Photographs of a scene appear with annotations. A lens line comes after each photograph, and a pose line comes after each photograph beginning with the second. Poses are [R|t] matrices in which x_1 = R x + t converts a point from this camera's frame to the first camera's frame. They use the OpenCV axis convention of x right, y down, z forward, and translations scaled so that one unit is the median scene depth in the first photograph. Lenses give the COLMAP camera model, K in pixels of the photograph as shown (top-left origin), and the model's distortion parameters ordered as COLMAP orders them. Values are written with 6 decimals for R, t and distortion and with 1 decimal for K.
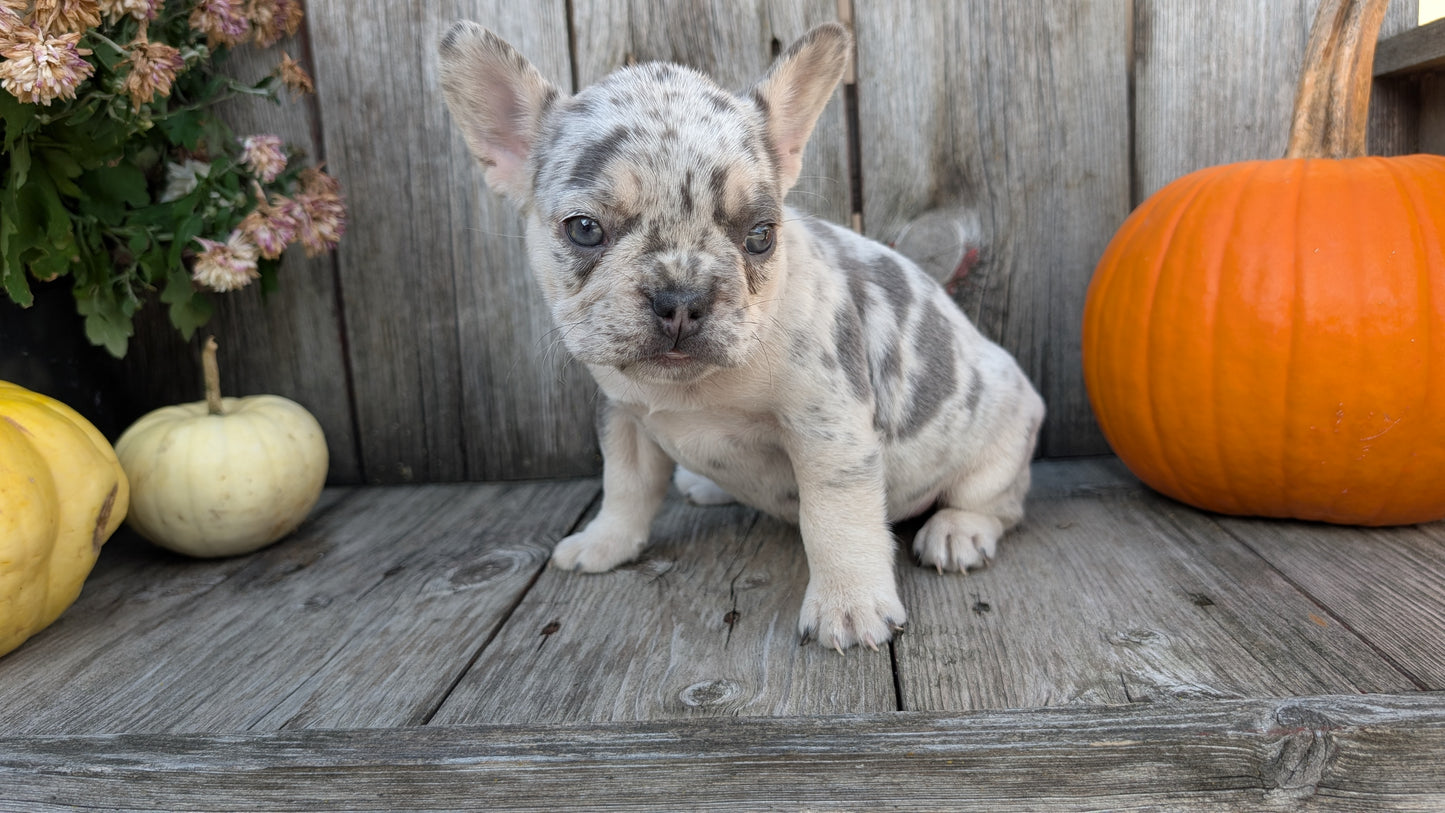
lens RADIAL K [[1116.1, 0, 731.0], [0, 1116.1, 395.2], [0, 0, 1]] dist [-0.046445, 0.039492]
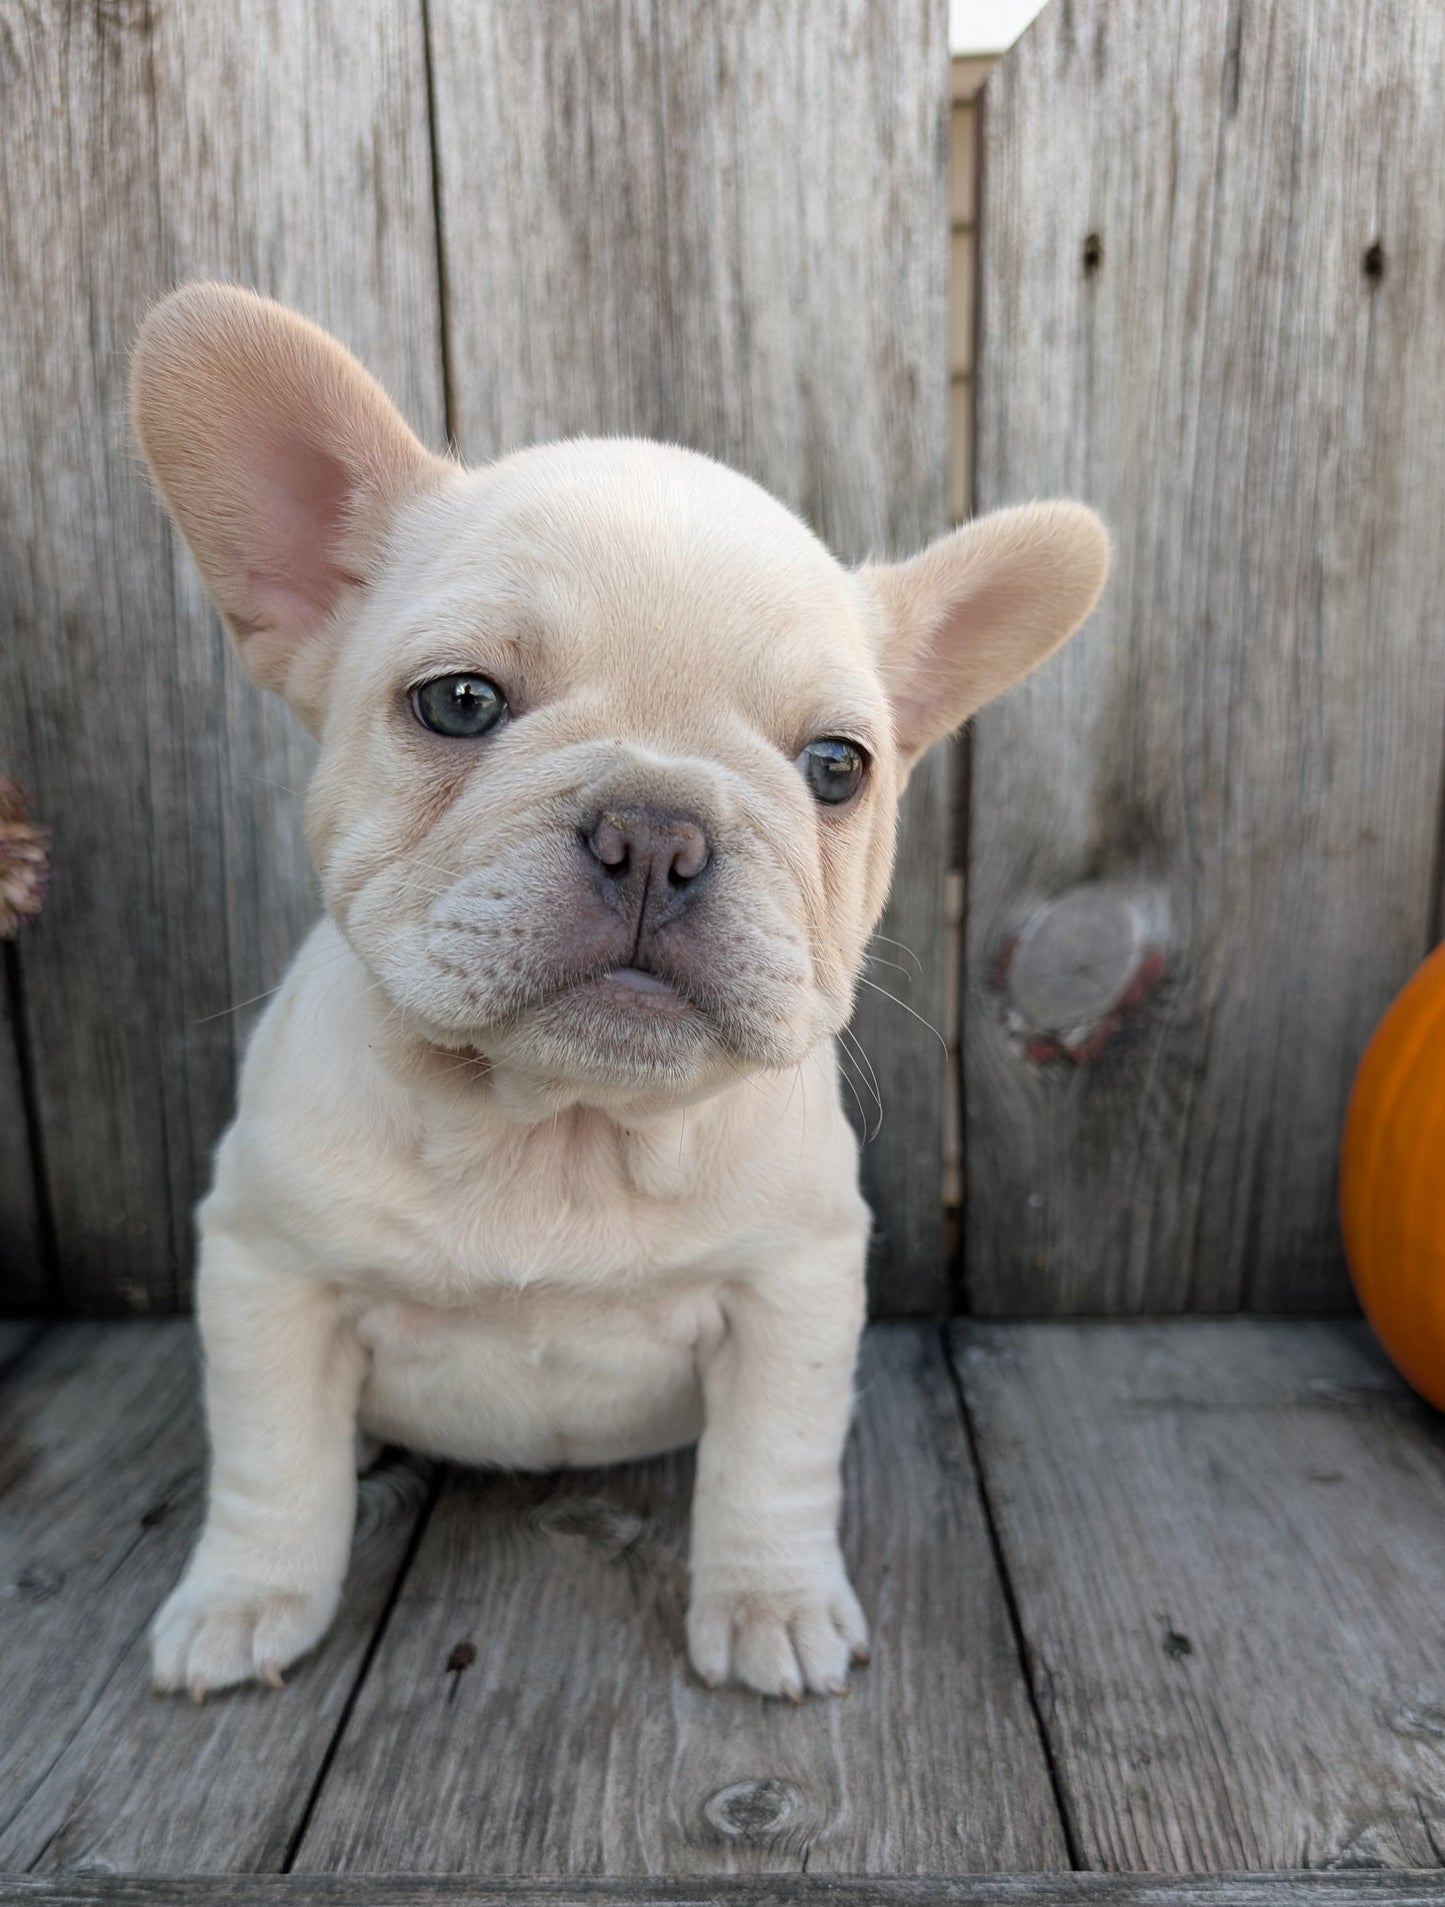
lens RADIAL K [[1994.5, 0, 708.1], [0, 1994.5, 1300.9], [0, 0, 1]] dist [-0.020772, 0.000000]
pose [[0.997291, 0.028558, 0.067781, -0.117157], [-0.038828, 0.987087, 0.155408, -0.163494], [-0.062467, -0.157619, 0.985522, -0.034278]]
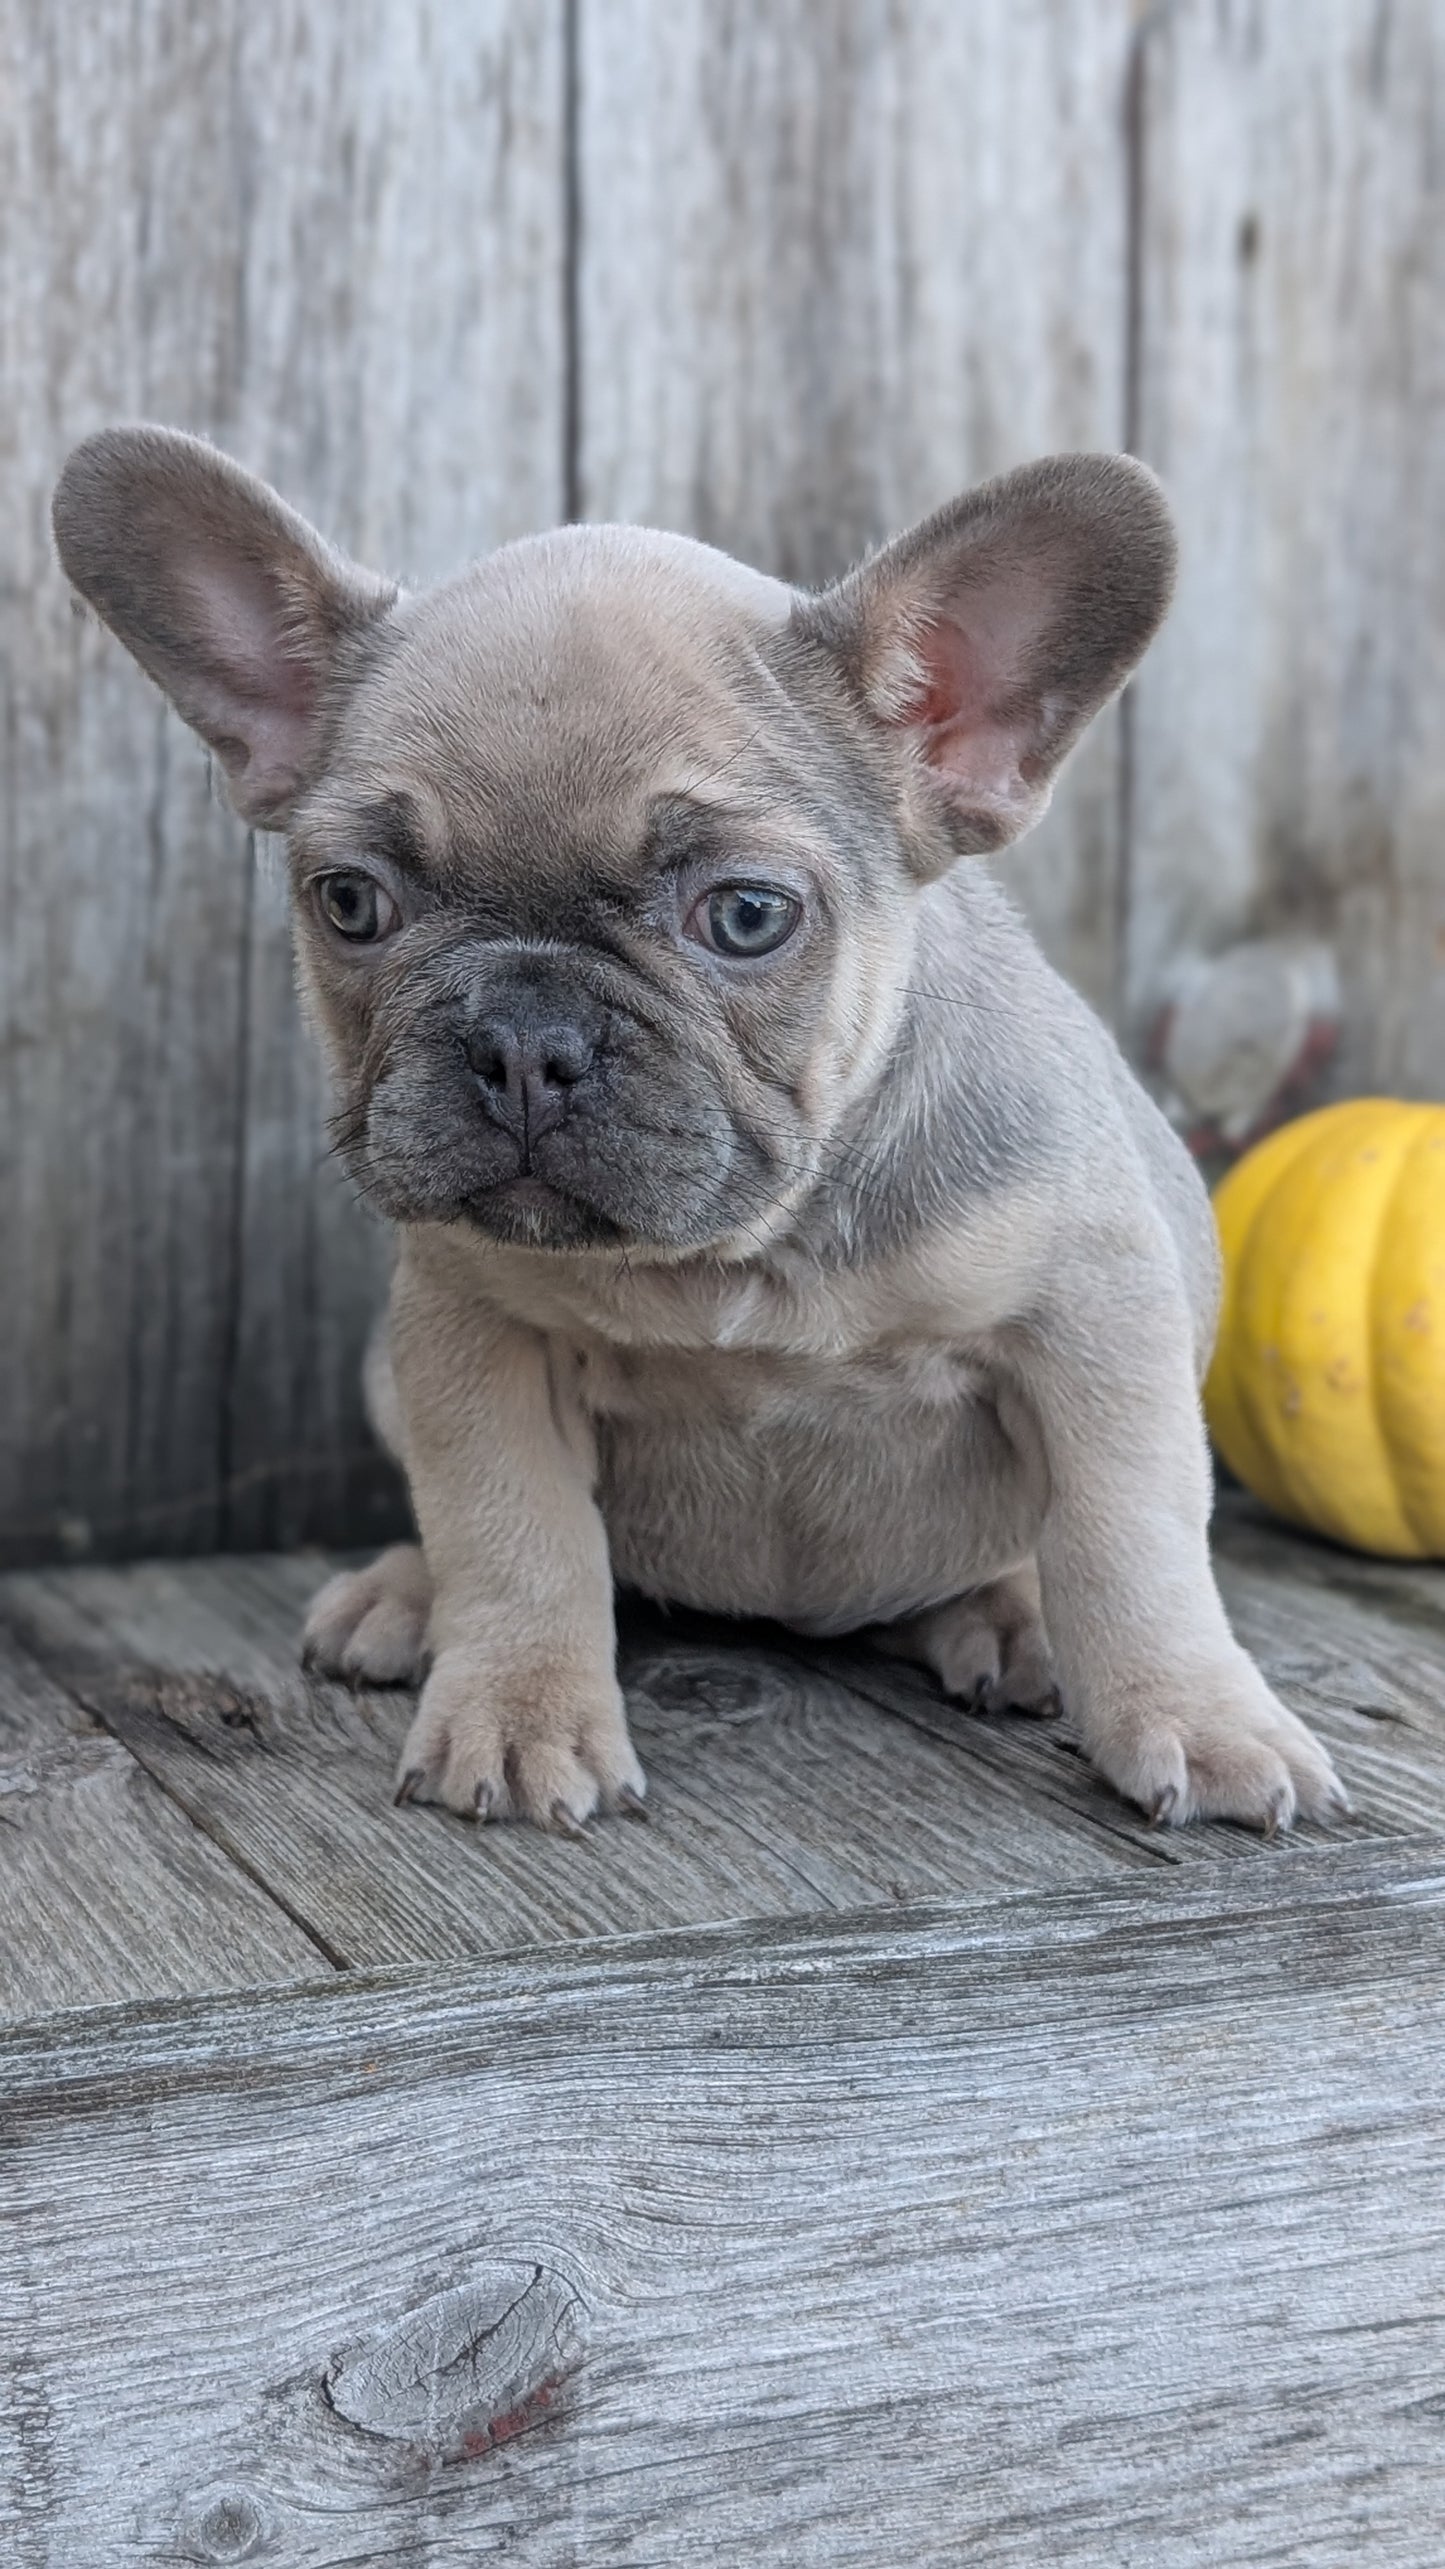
lens RADIAL K [[3834.3, 0, 601.7], [0, 3834.3, 1308.4], [0, 0, 1]] dist [0.019936, 0.000000]
pose [[0.890971, 0.005237, 0.454031, -1.243576], [0.016400, 0.998910, -0.043705, 0.087391], [-0.453765, 0.046386, 0.889913, -0.495130]]
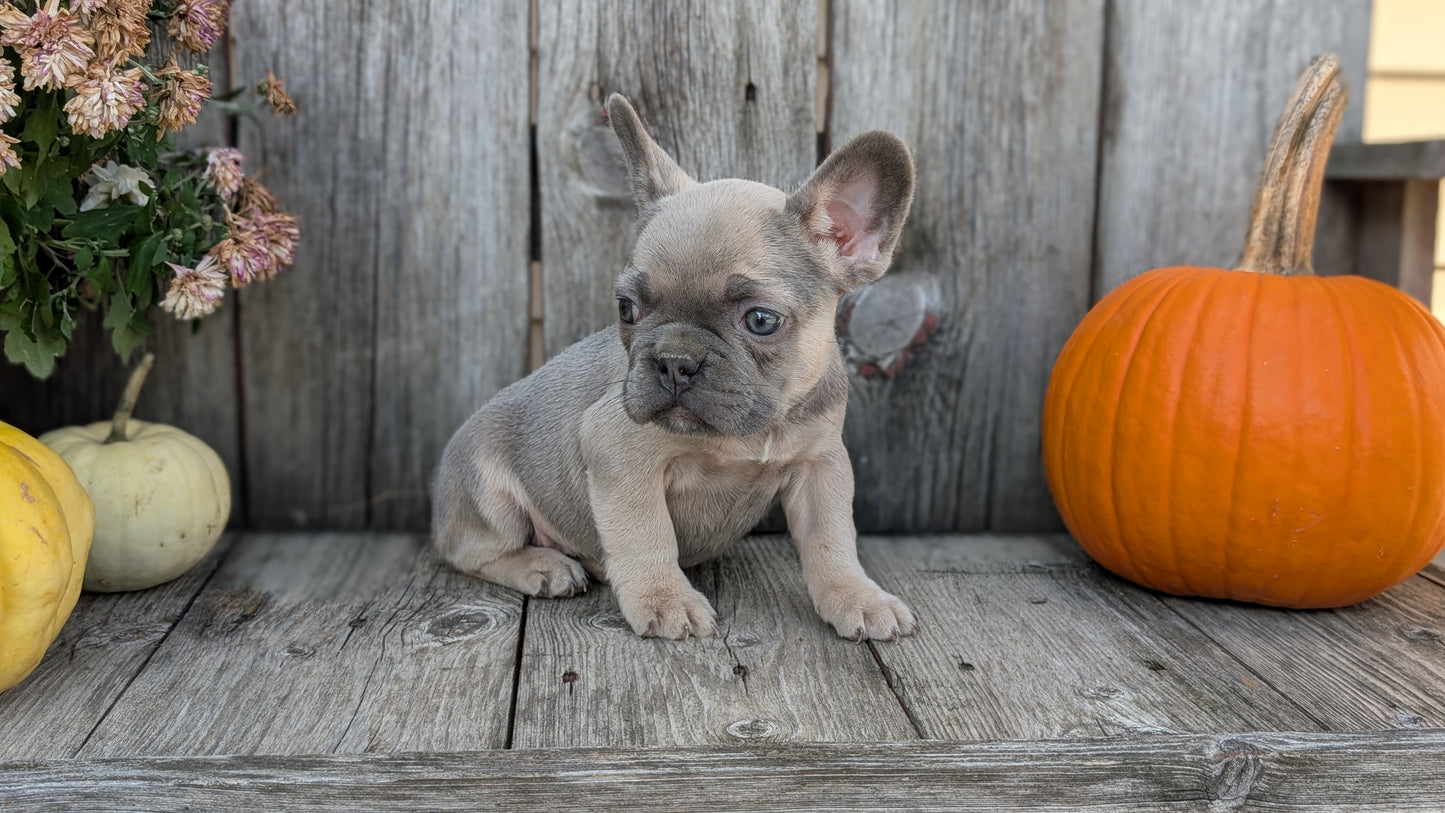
lens RADIAL K [[1661.3, 0, 732.4], [0, 1661.3, 426.4], [0, 0, 1]] dist [0.000969, 0.000000]
pose [[0.979962, 0.054873, 0.191476, -0.352320], [-0.056208, 0.998418, 0.001544, -0.040840], [-0.191088, -0.012276, 0.981496, -0.612364]]
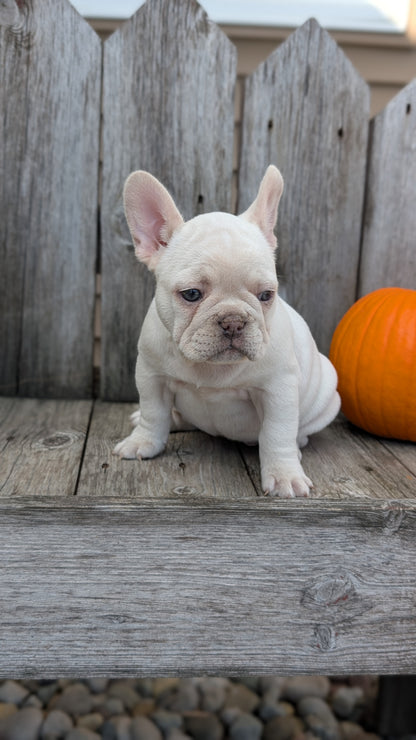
lens RADIAL K [[850.8, 0, 215.2], [0, 850.8, 363.6], [0, 0, 1]] dist [0.000969, 0.000000]
pose [[0.976249, 0.083363, 0.199973, -0.337566], [-0.088975, 0.995848, 0.019224, -0.063495], [-0.197541, -0.036560, 0.979613, -0.853754]]
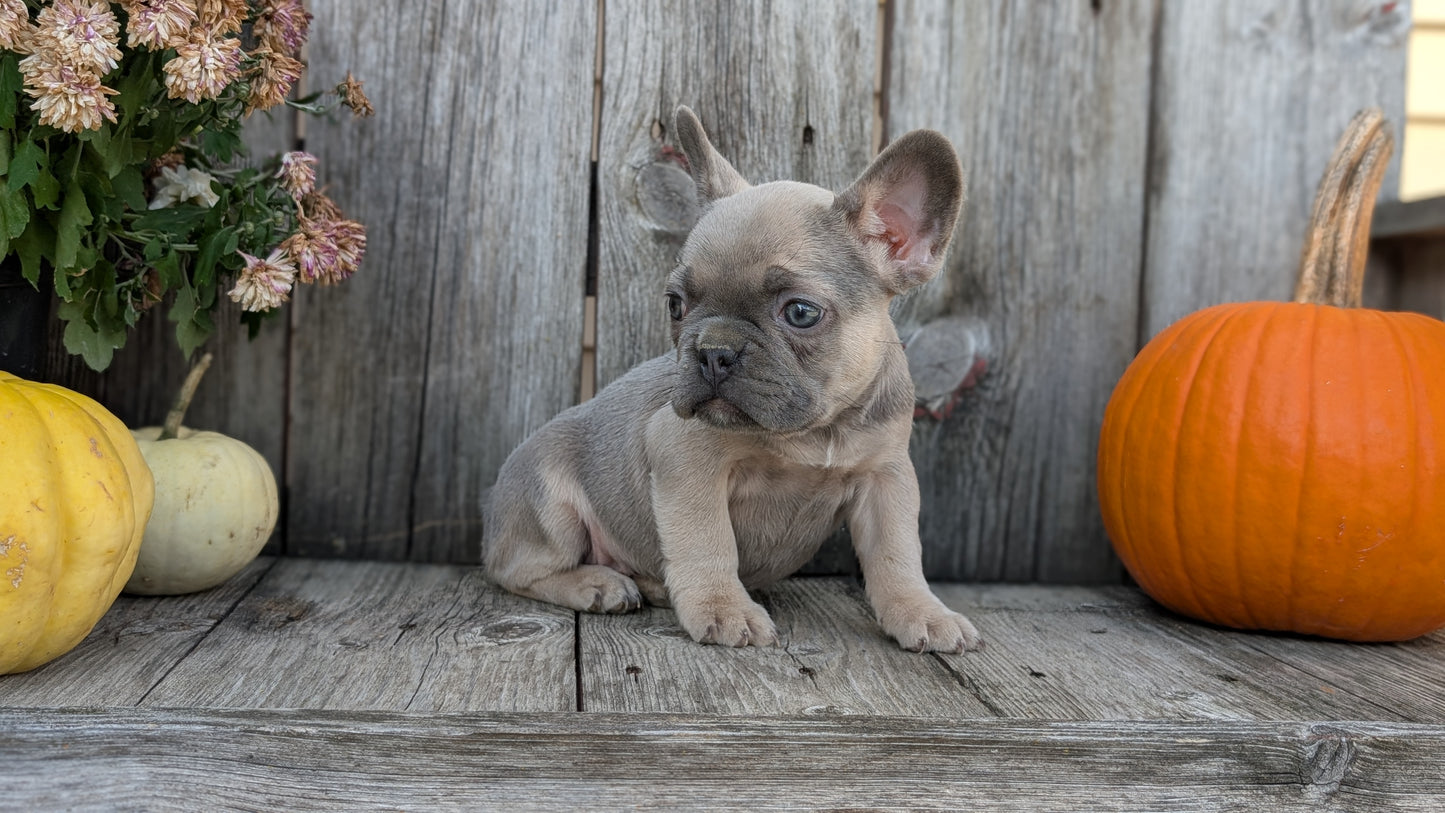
lens RADIAL K [[1661.3, 0, 747.4], [0, 1661.3, 382.6], [0, 0, 1]] dist [0.000969, 0.000000]
pose [[0.973247, 0.106640, 0.203516, -0.432350], [-0.079697, 0.987458, -0.136289, 0.160817], [-0.215498, 0.116423, 0.969539, -0.575973]]
